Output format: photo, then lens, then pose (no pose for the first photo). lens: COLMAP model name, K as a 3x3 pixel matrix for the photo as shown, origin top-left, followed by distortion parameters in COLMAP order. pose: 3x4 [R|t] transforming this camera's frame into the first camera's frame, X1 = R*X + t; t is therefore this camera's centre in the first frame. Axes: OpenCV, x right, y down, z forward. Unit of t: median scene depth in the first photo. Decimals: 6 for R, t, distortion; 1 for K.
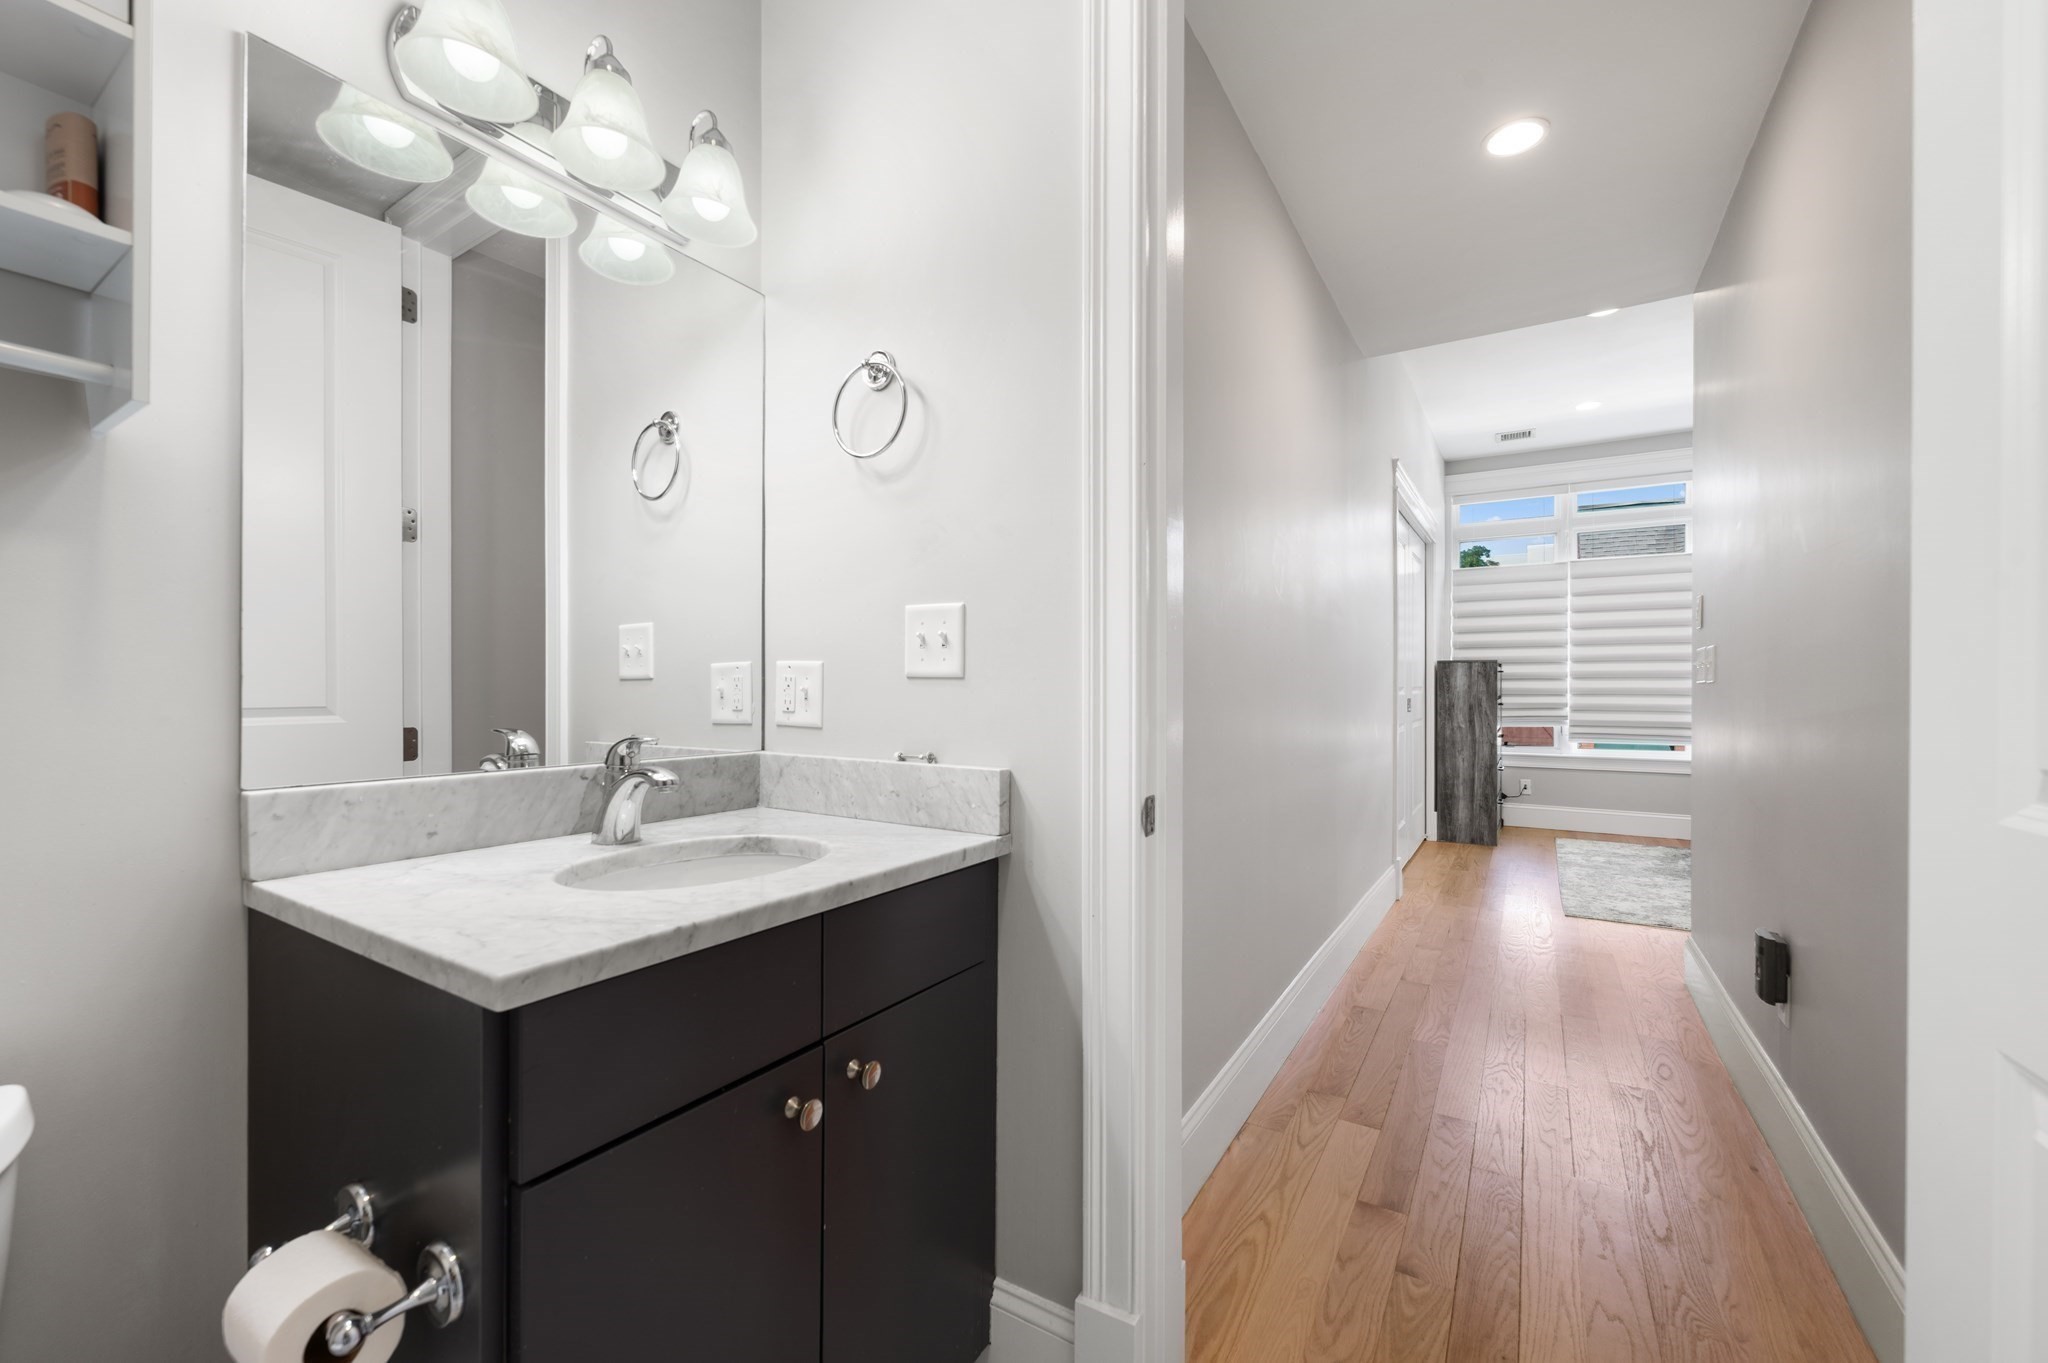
lens RADIAL K [[823.1, 0, 1033.5], [0, 823.1, 691.4], [0, 0, 1]] dist [-0.000609, 0.000269]
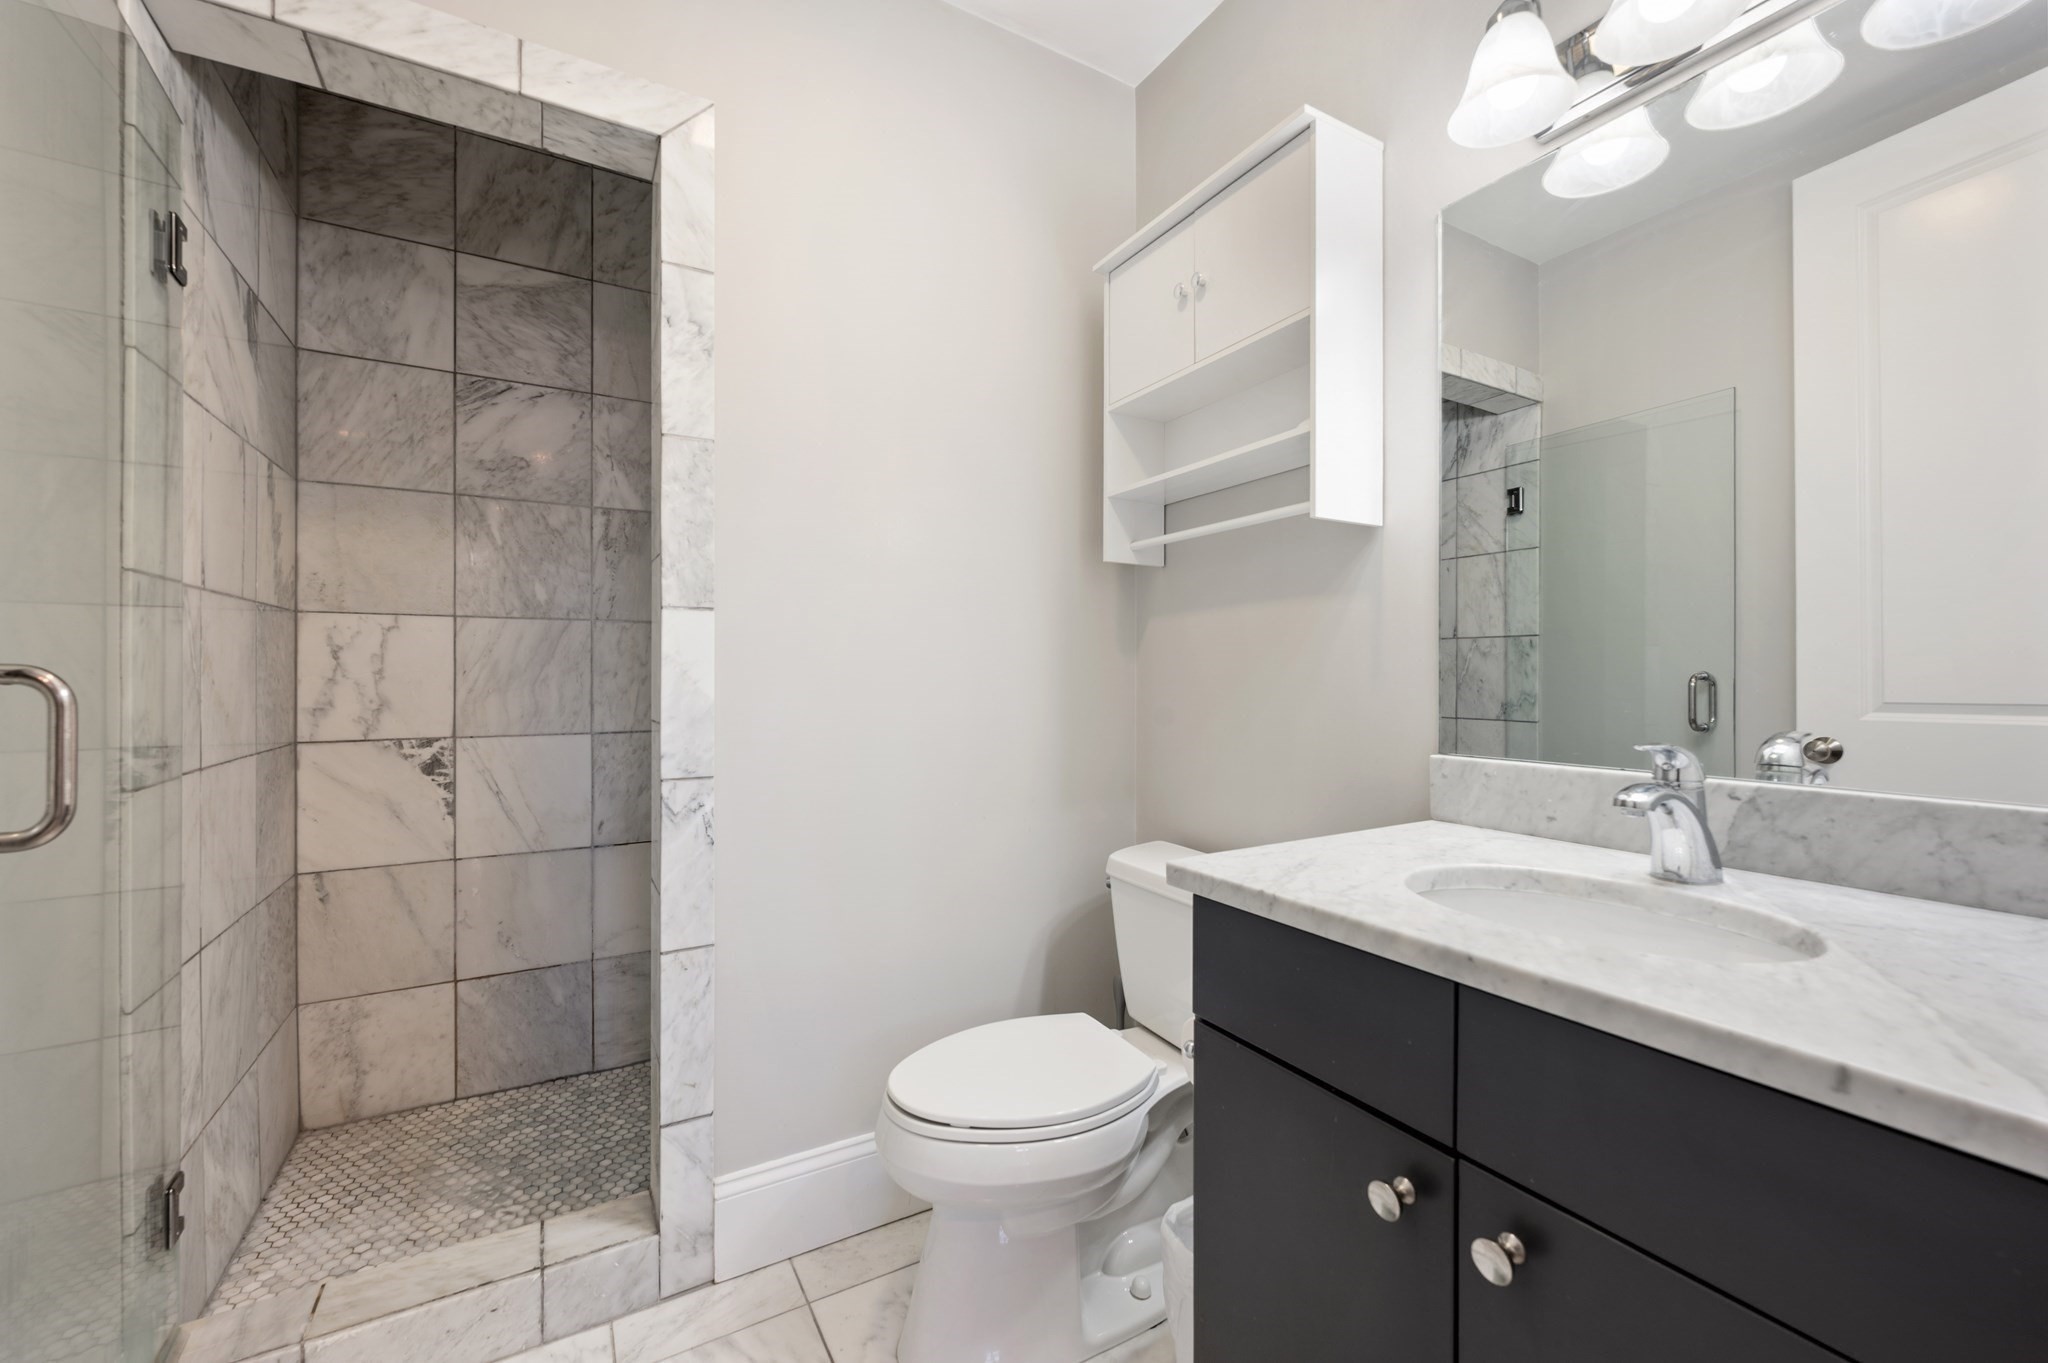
lens RADIAL K [[823.1, 0, 1019.8], [0, 823.1, 682.9], [0, 0, 1]] dist [-0.000609, 0.000269]
pose [[-0.475584, 0.001281, -0.879669, 0.546927], [-0.007911, 0.999952, 0.005733, -0.001737], [0.879634, 0.009685, -0.475552, 0.941597]]
